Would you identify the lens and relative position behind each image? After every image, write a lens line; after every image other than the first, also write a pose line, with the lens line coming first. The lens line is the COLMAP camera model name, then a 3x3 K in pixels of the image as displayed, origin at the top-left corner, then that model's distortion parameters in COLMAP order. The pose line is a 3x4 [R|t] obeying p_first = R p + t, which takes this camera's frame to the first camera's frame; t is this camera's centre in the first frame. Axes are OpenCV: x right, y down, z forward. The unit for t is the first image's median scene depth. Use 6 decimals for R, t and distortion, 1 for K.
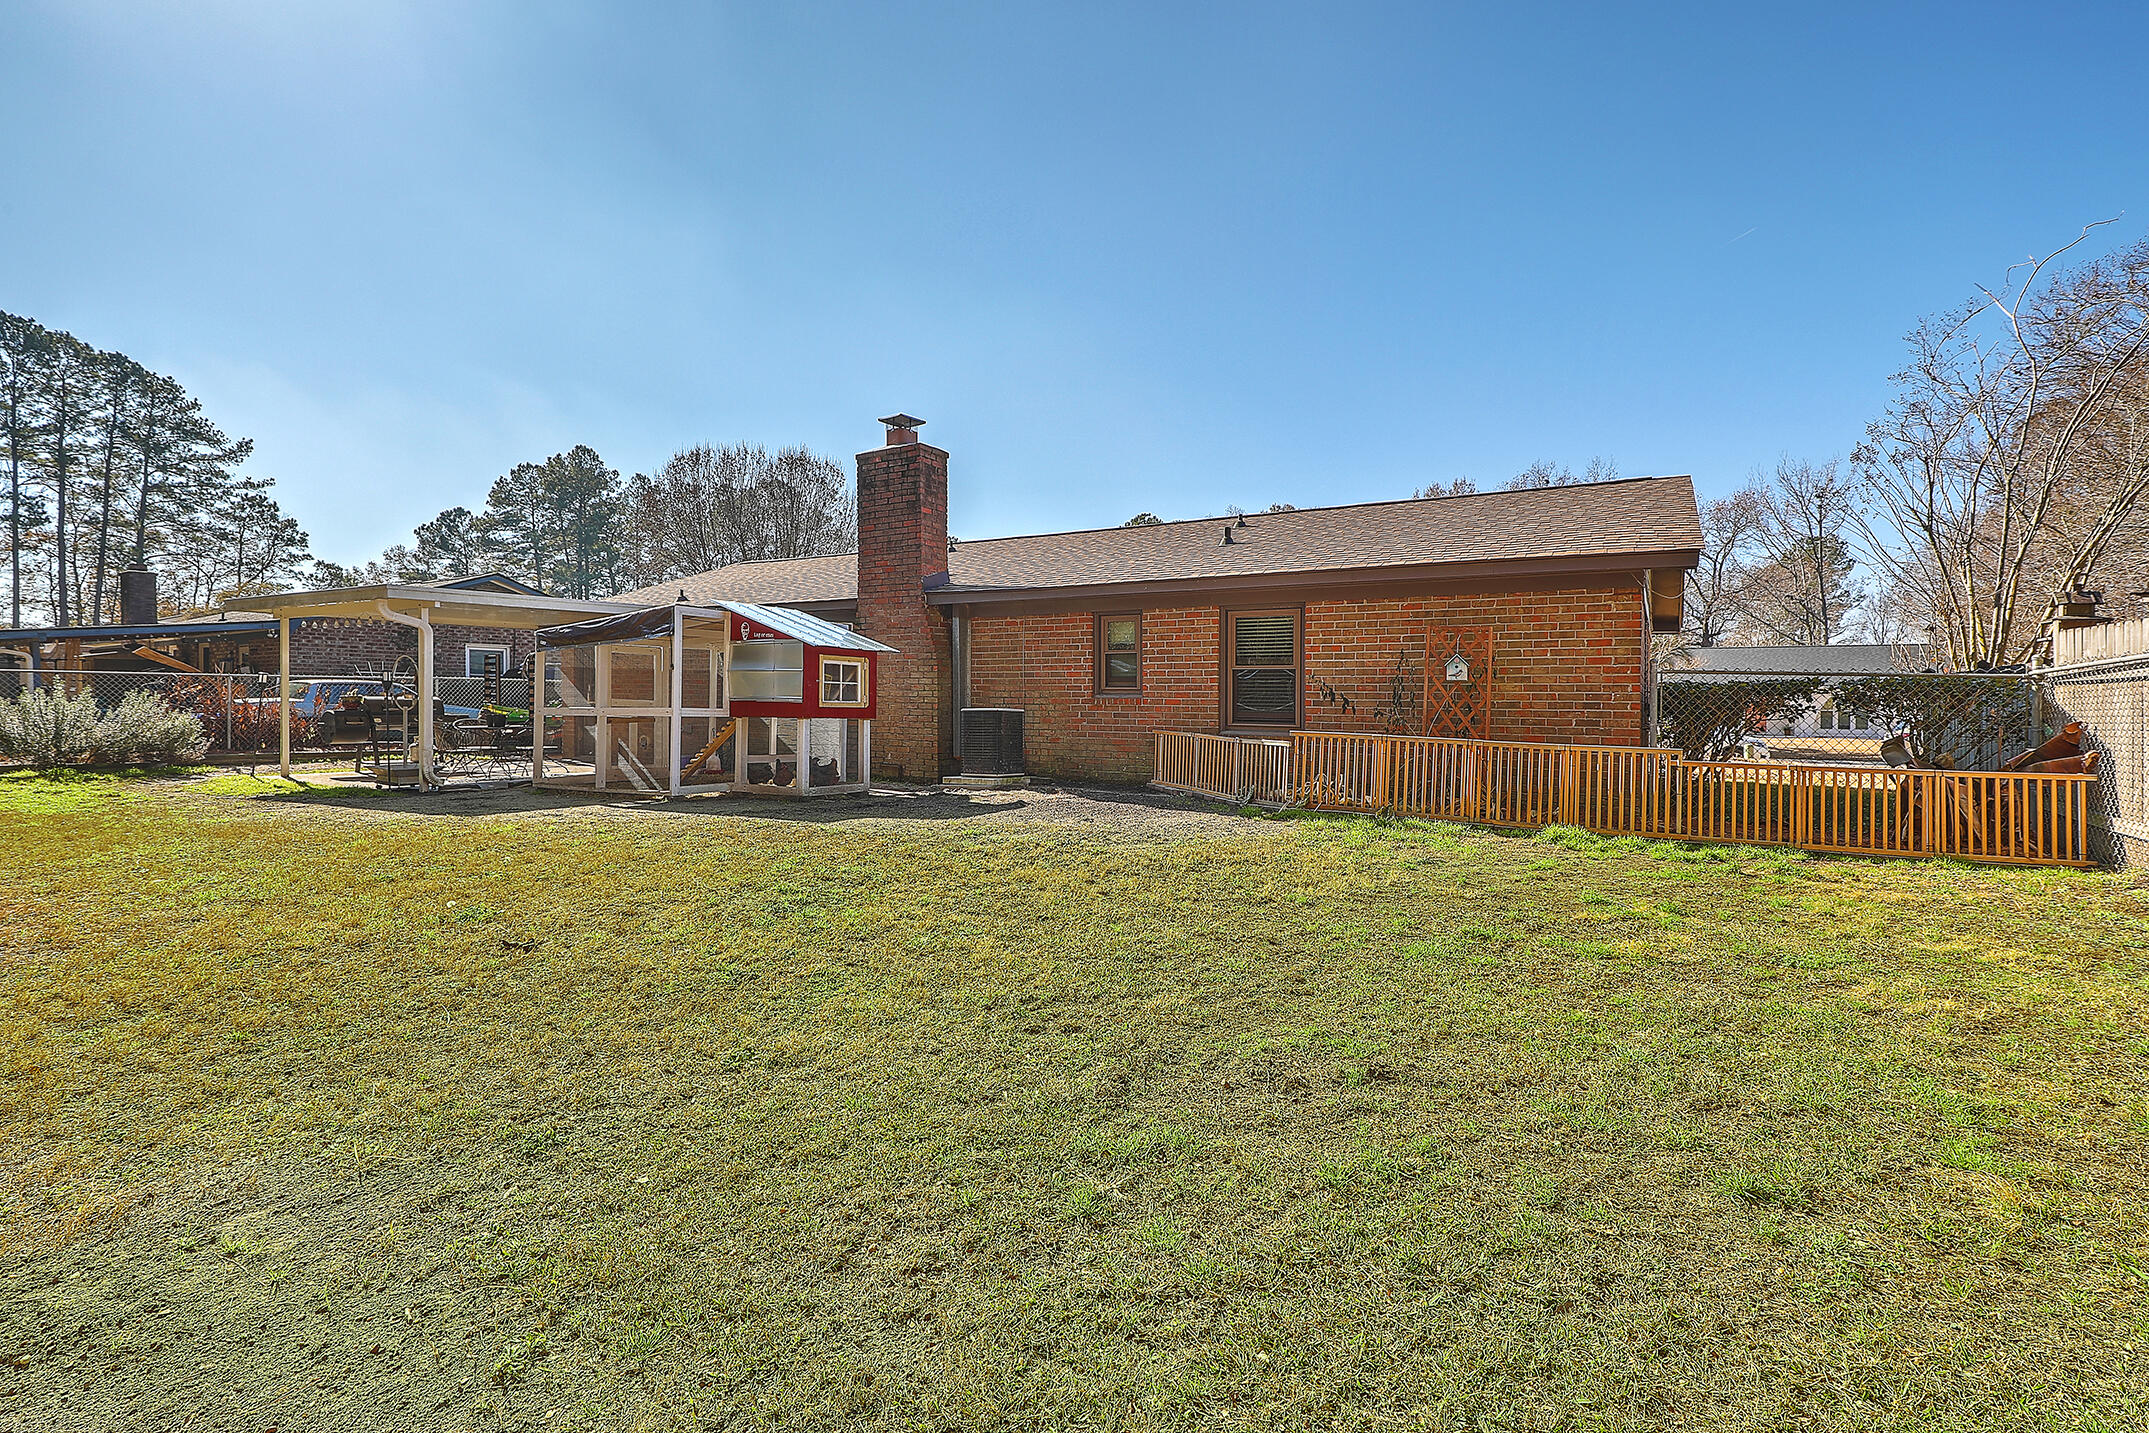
lens RADIAL K [[970.9, 0, 1092.2], [0, 970.9, 703.1], [0, 0, 1]] dist [0.000711, -0.000145]
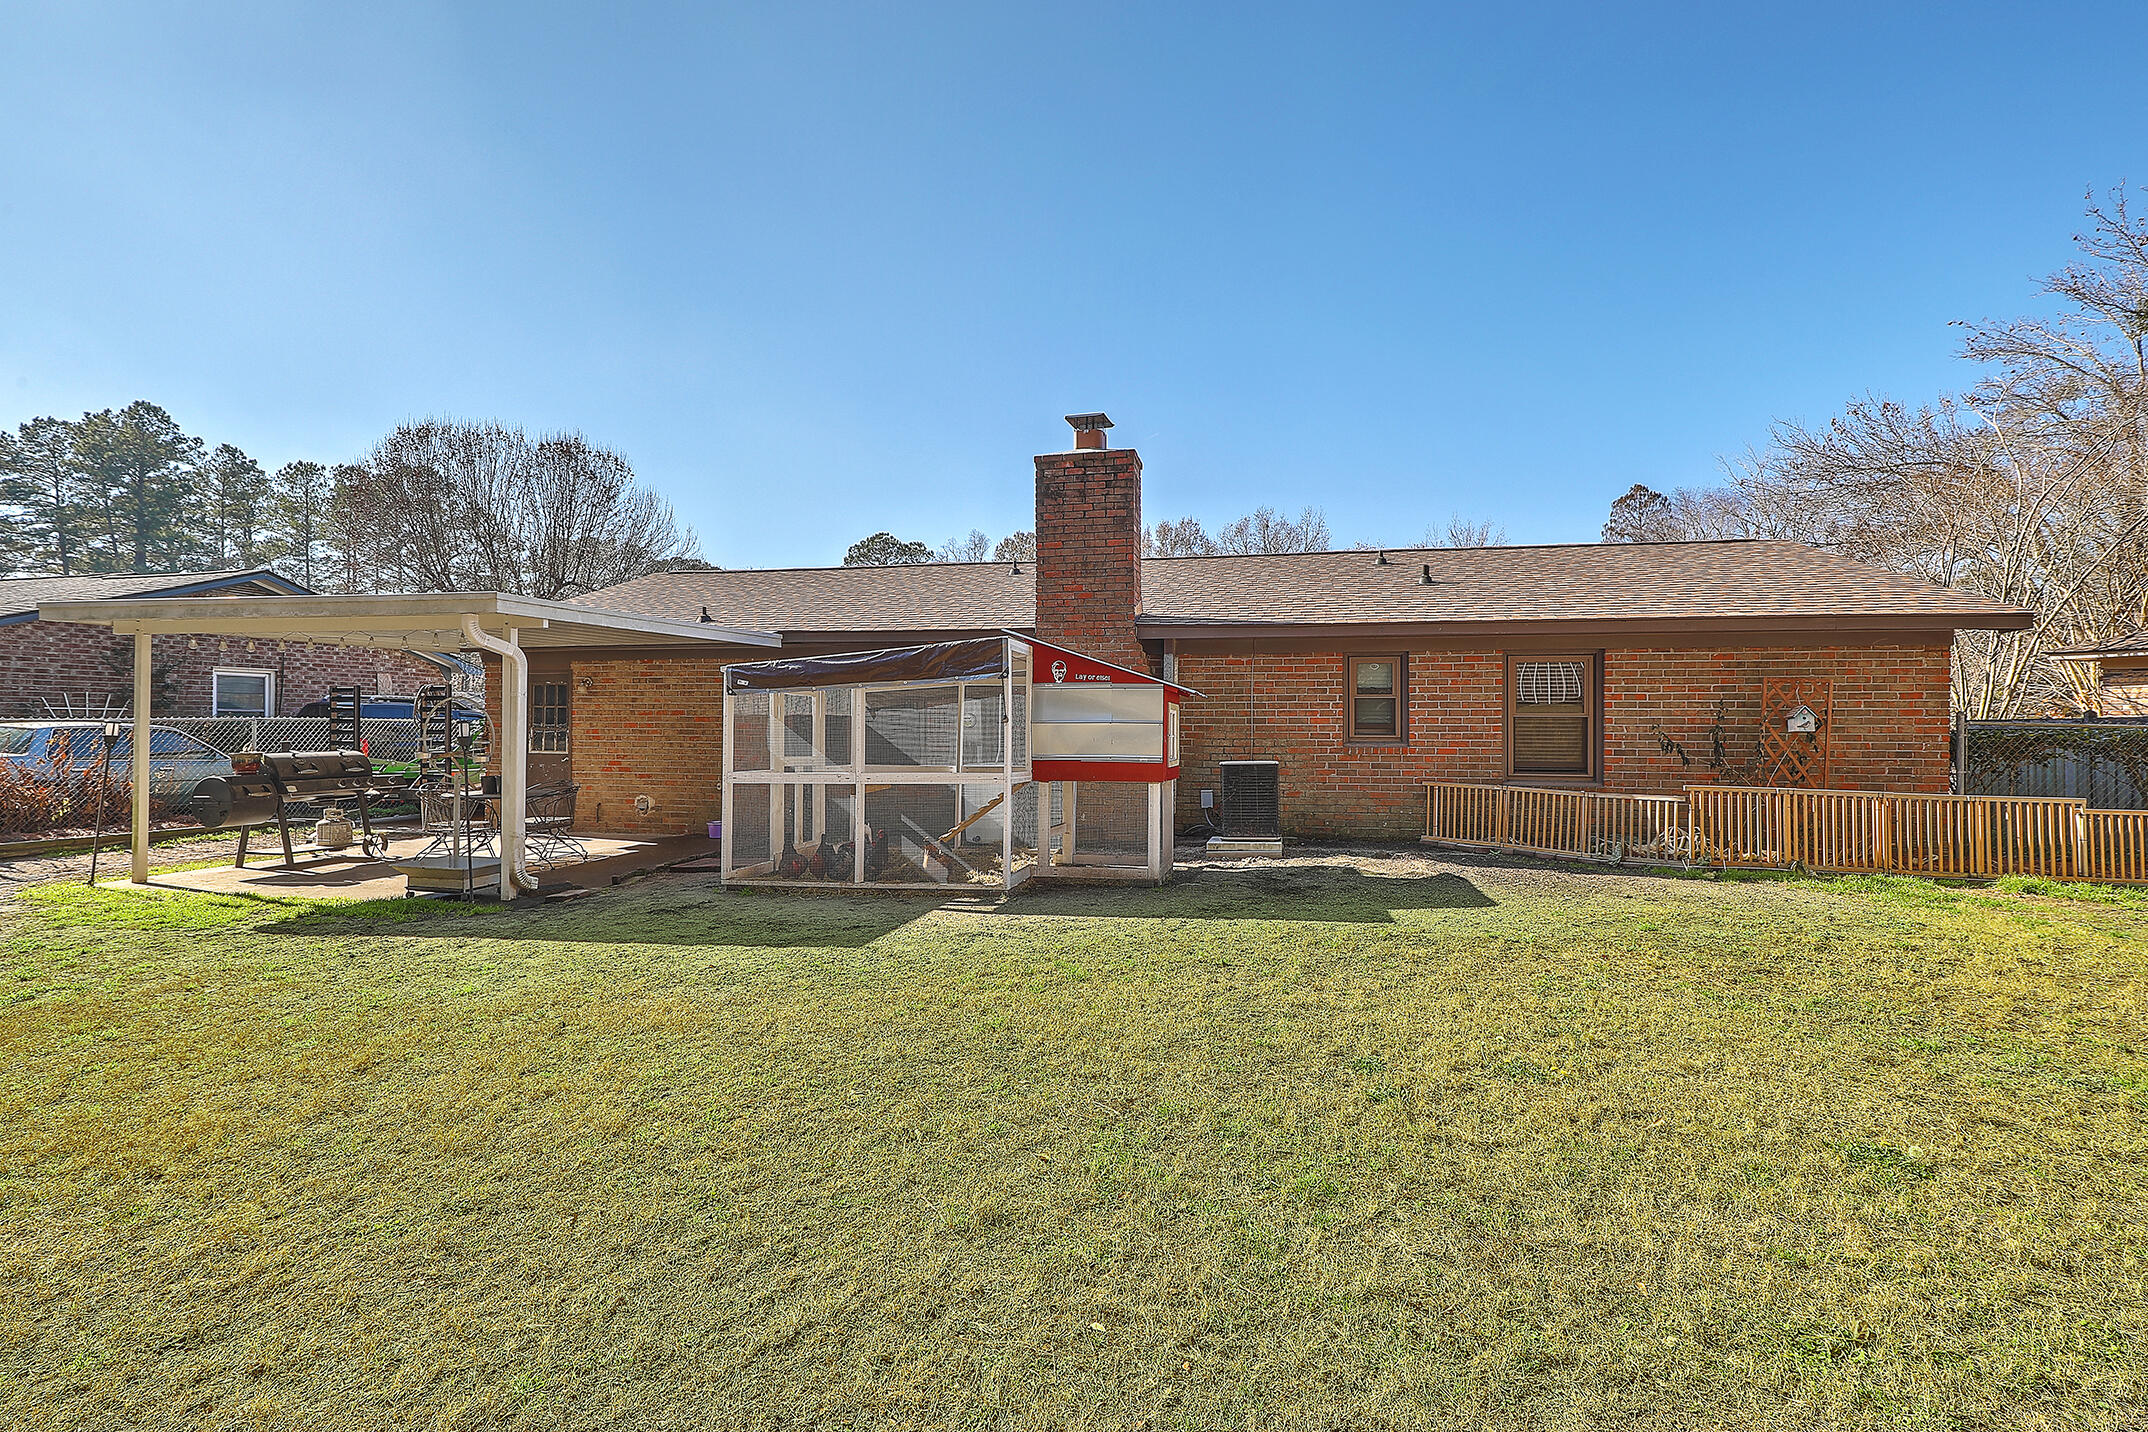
lens RADIAL K [[970.5, 0, 1082.0], [0, 970.5, 709.4], [0, 0, 1]] dist [0.000711, -0.000145]
pose [[0.944116, -0.000253, 0.329613, -0.523176], [0.006120, 0.999841, -0.016763, -0.026427], [-0.329557, 0.017843, 0.943967, 0.221397]]
